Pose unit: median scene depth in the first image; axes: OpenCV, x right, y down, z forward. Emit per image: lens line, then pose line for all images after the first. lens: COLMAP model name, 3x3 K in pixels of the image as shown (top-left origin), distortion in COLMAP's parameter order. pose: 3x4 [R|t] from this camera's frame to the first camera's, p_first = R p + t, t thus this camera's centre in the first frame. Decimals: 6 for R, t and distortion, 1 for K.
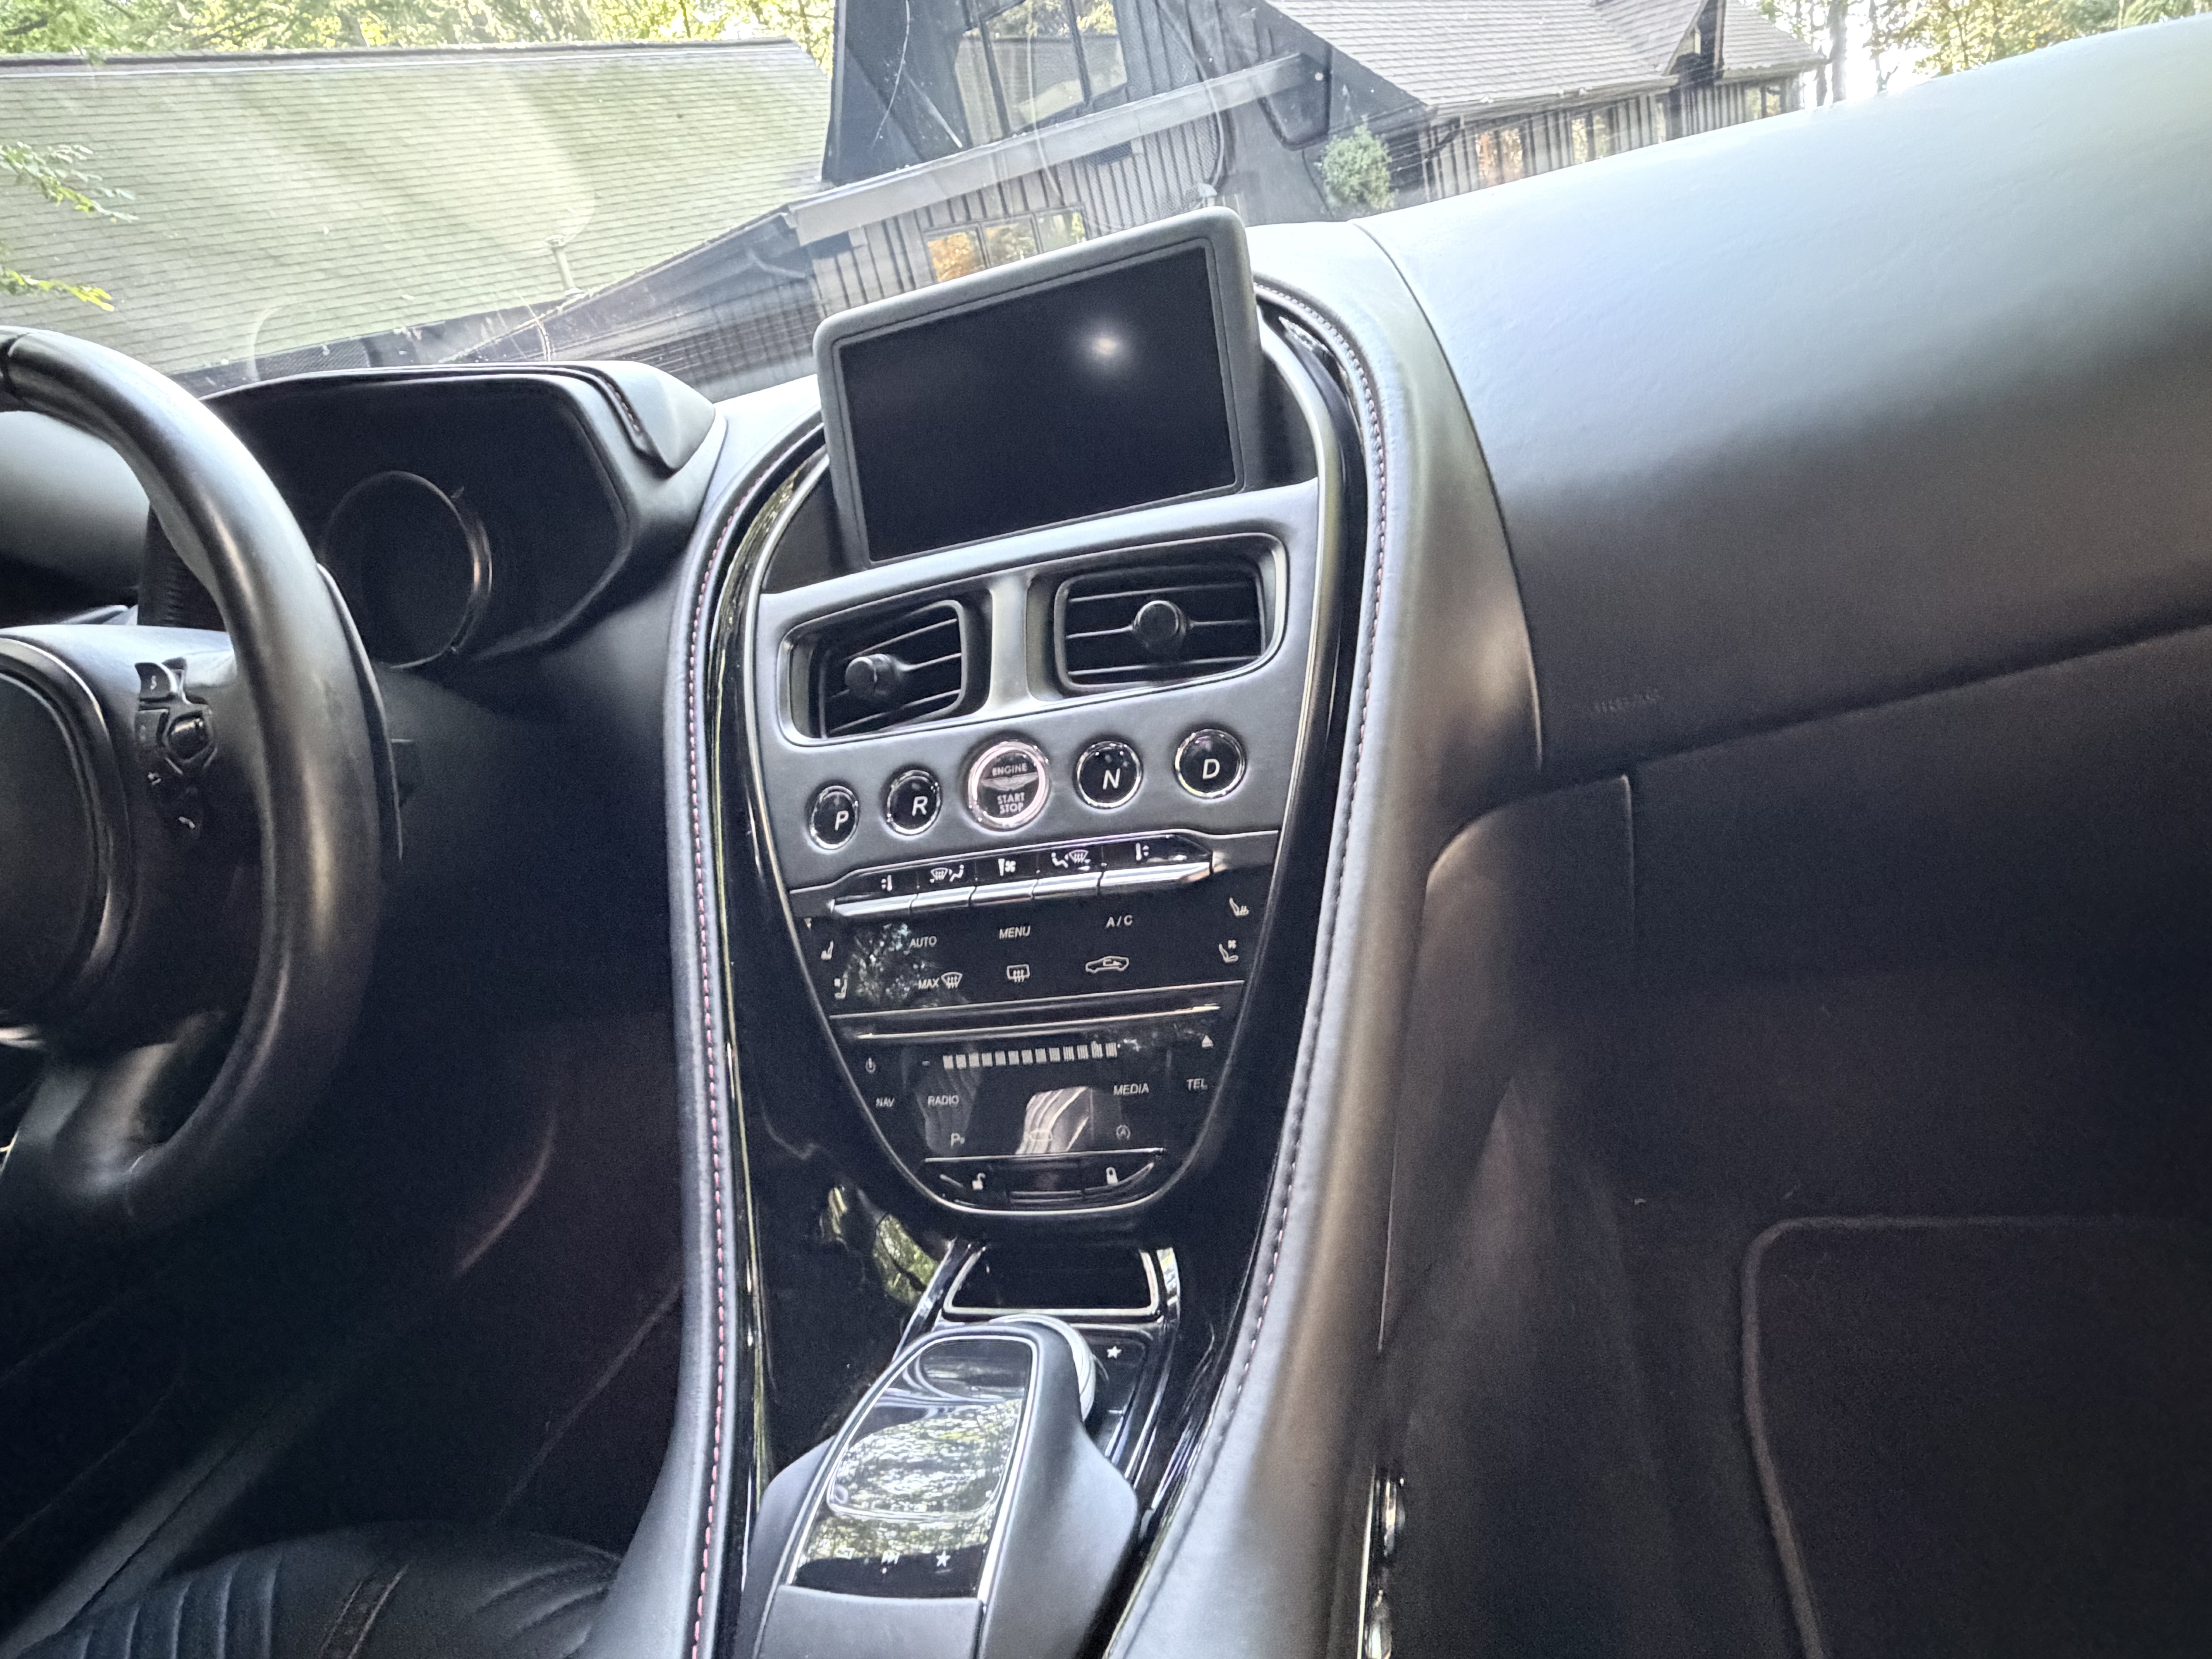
lens RADIAL K [[1319.9, 0, 1096.4], [0, 1319.9, 817.7], [0, 0, 1]] dist [-0.001659, -0.000672]
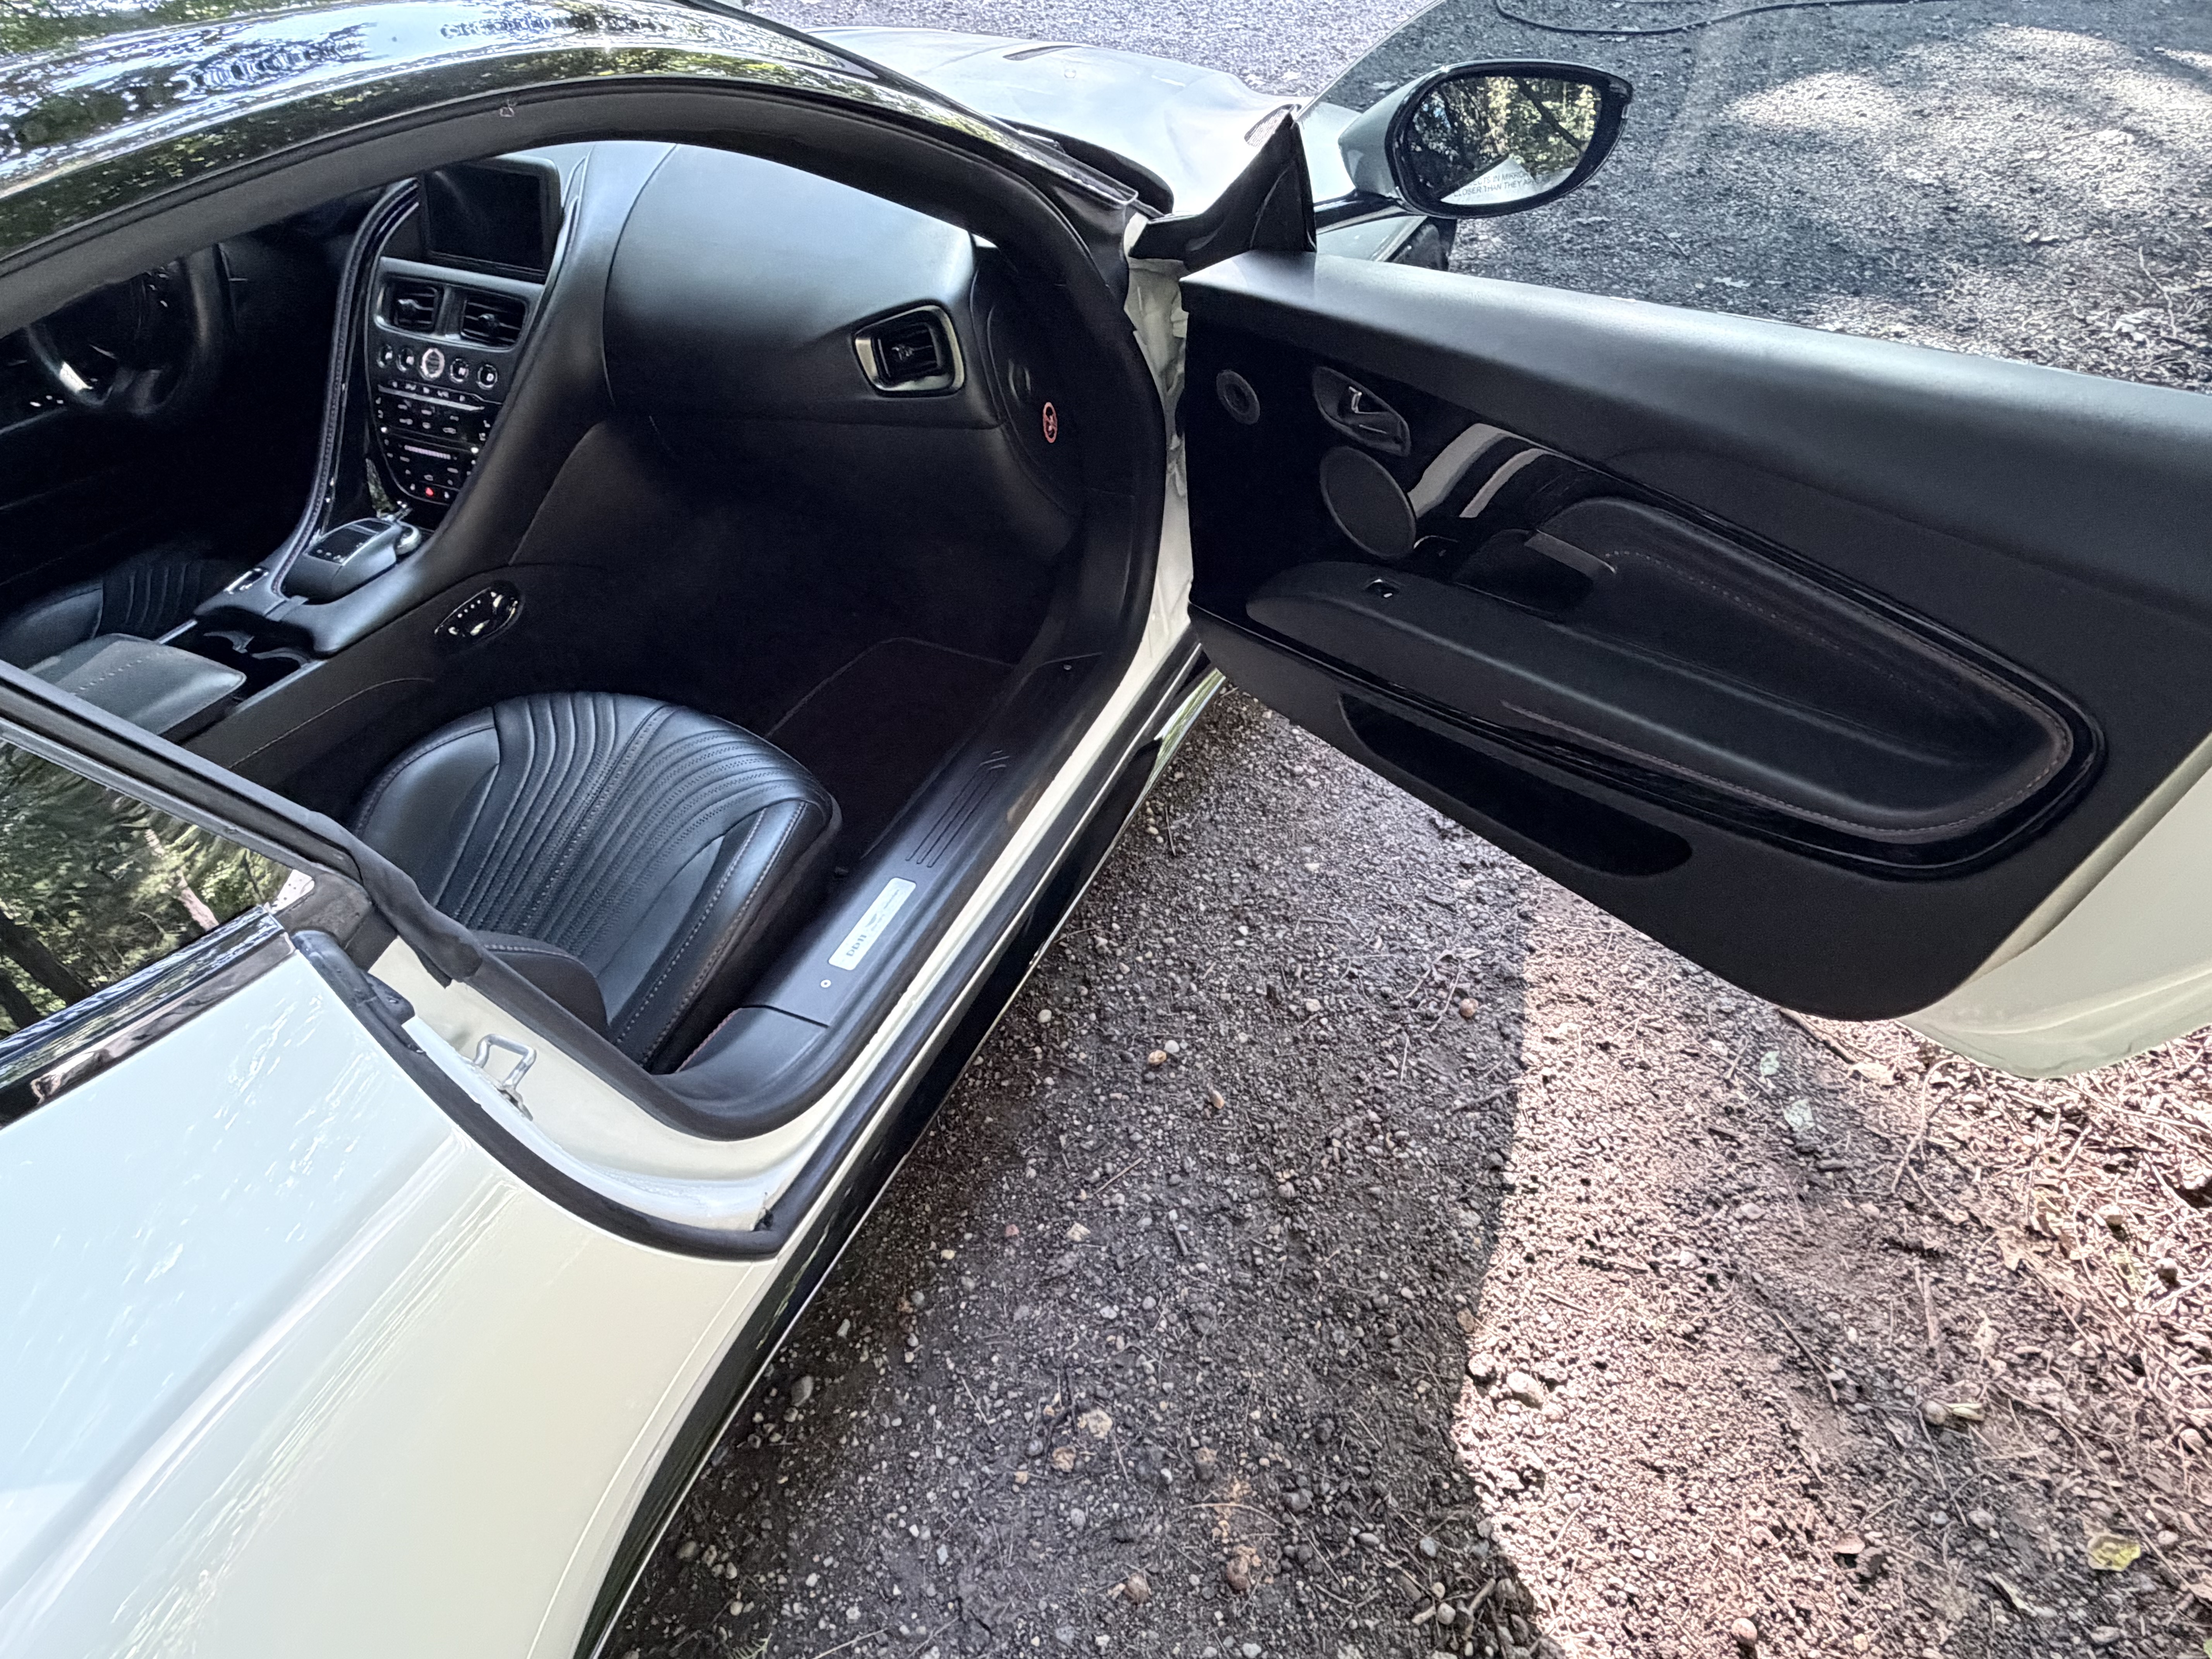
lens RADIAL K [[1319.9, 0, 1122.5], [0, 1319.9, 833.8], [0, 0, 1]] dist [-0.001659, -0.000672]
pose [[0.963016, 0.263298, 0.057223, 1.530417], [-0.264559, 0.883732, 0.386038, -0.640759], [0.051073, -0.386900, 0.920706, -2.084364]]
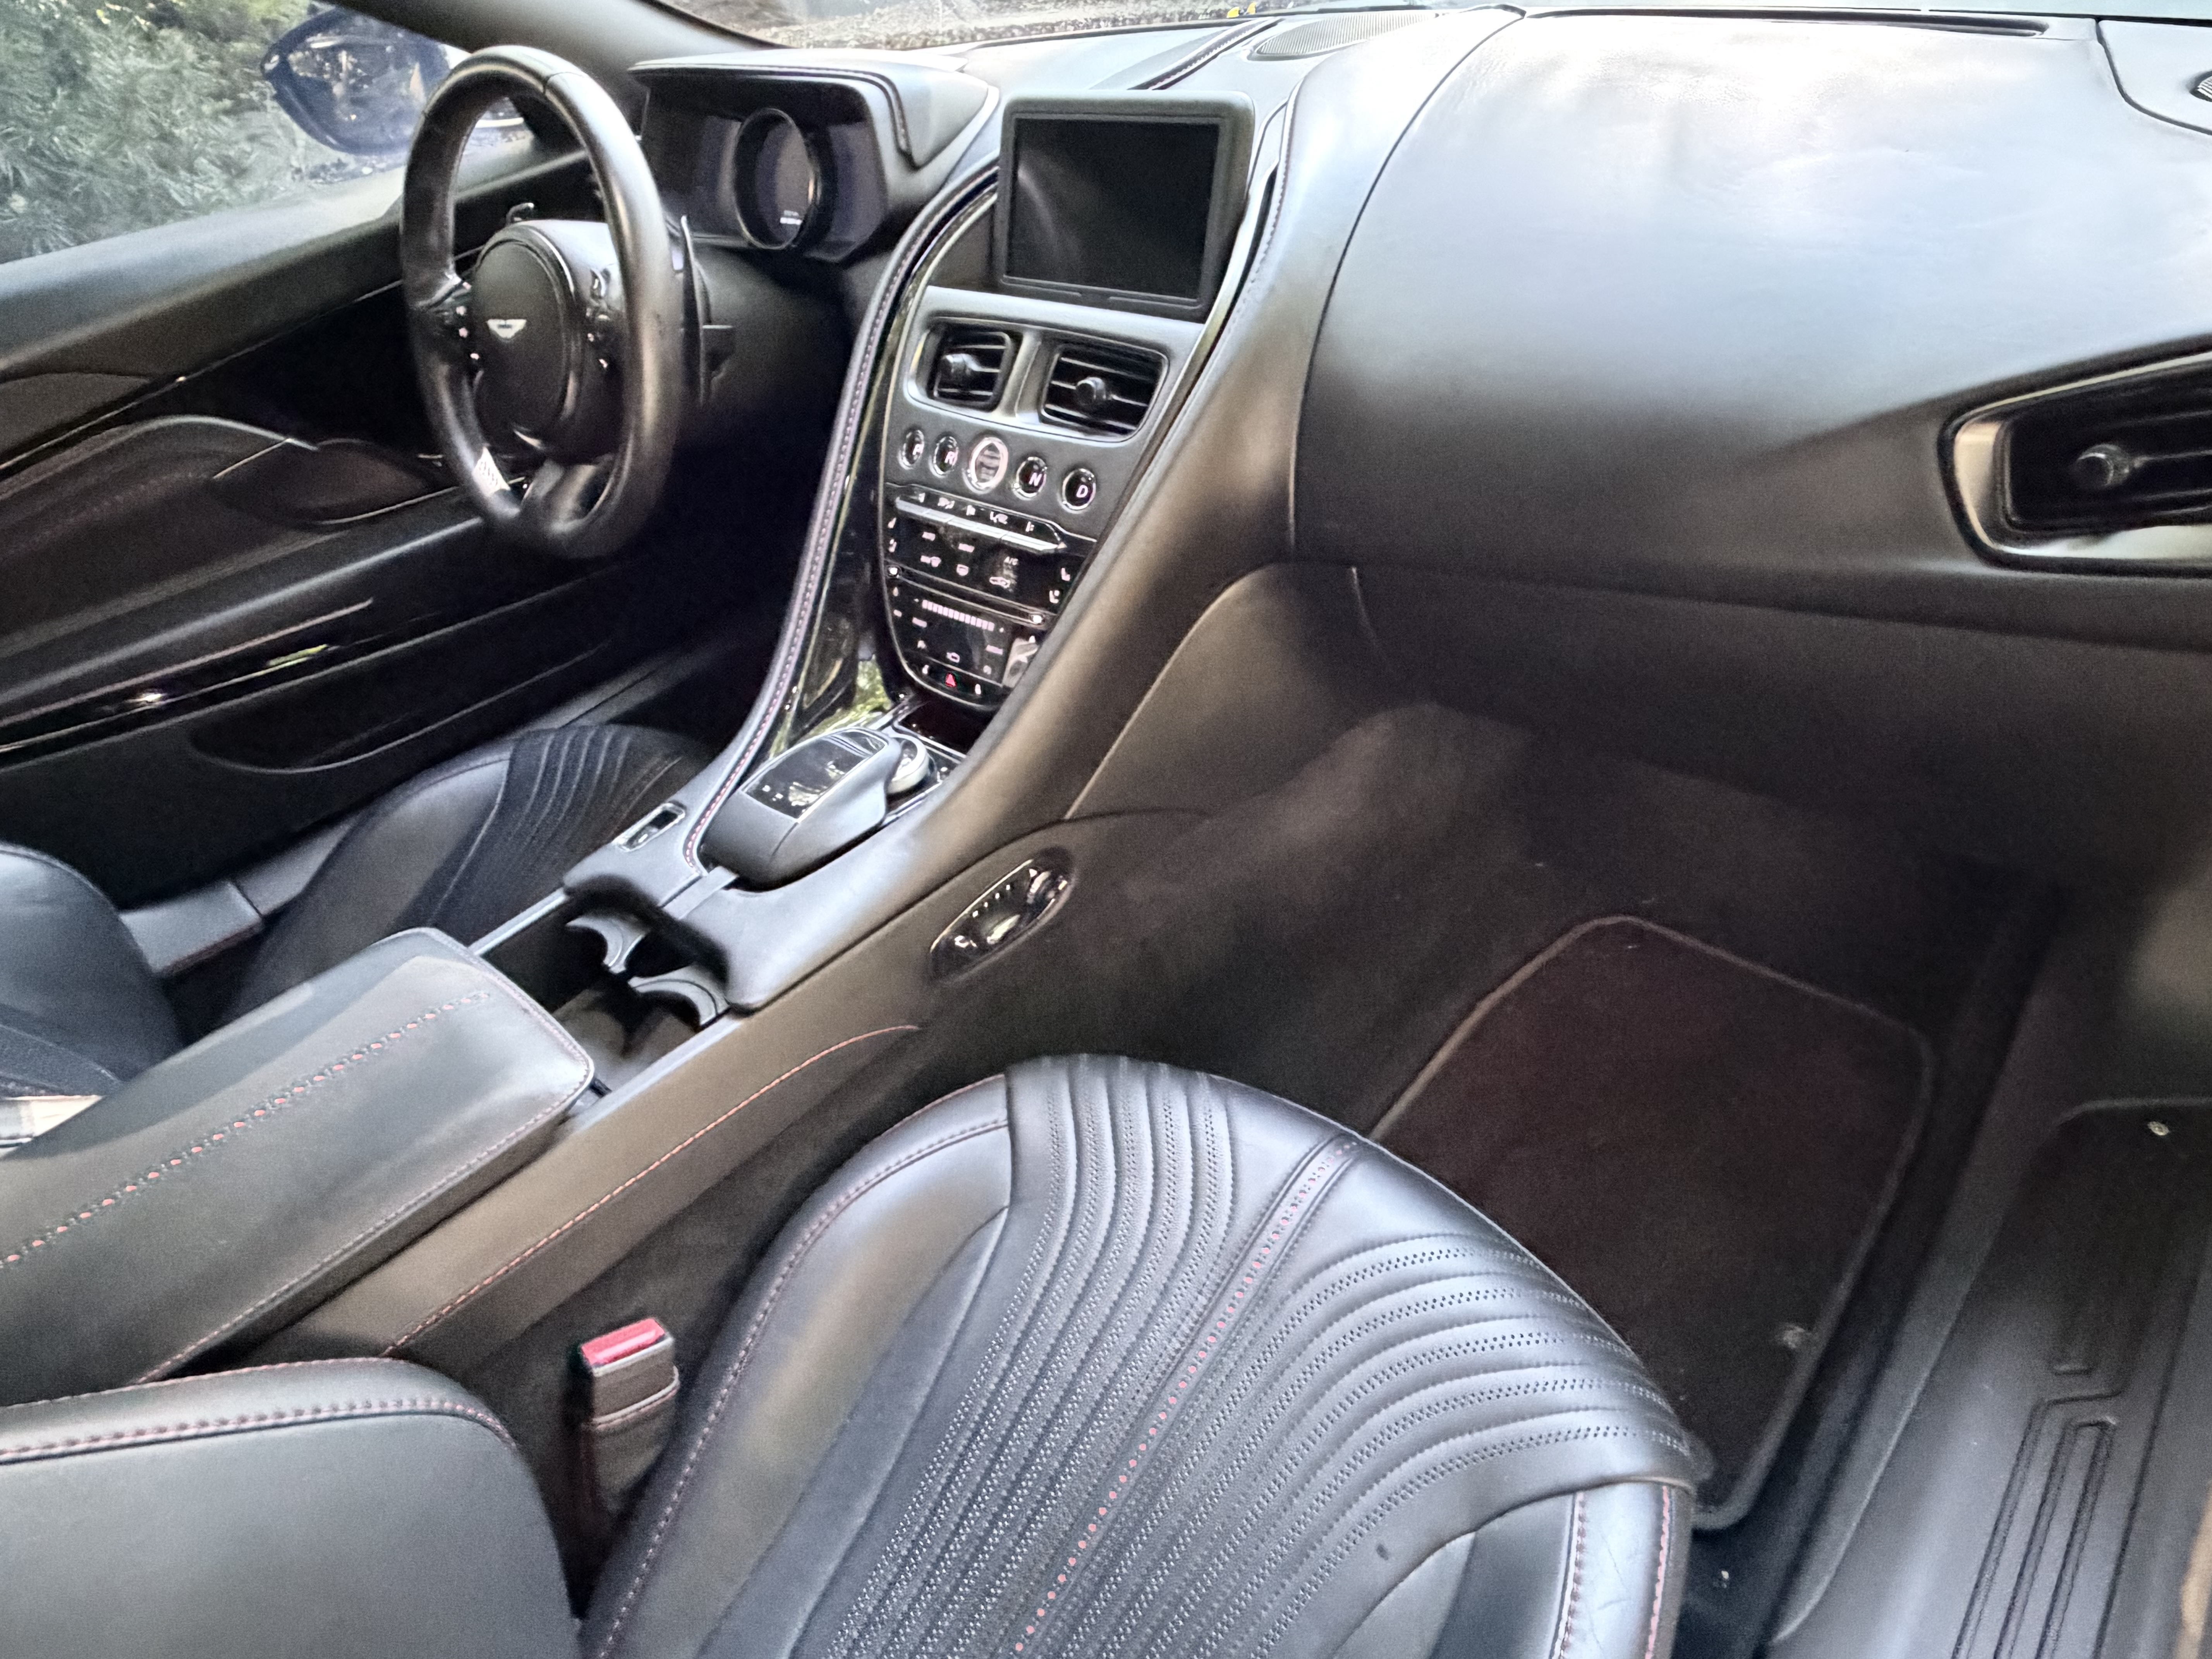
lens RADIAL K [[1319.9, 0, 1099.7], [0, 1319.9, 827.6], [0, 0, 1]] dist [-0.001659, -0.000672]
pose [[0.894411, 0.365361, -0.257953, 0.663223], [-0.240616, 0.879268, 0.411086, -0.340139], [0.377005, -0.305613, 0.874339, -0.588706]]
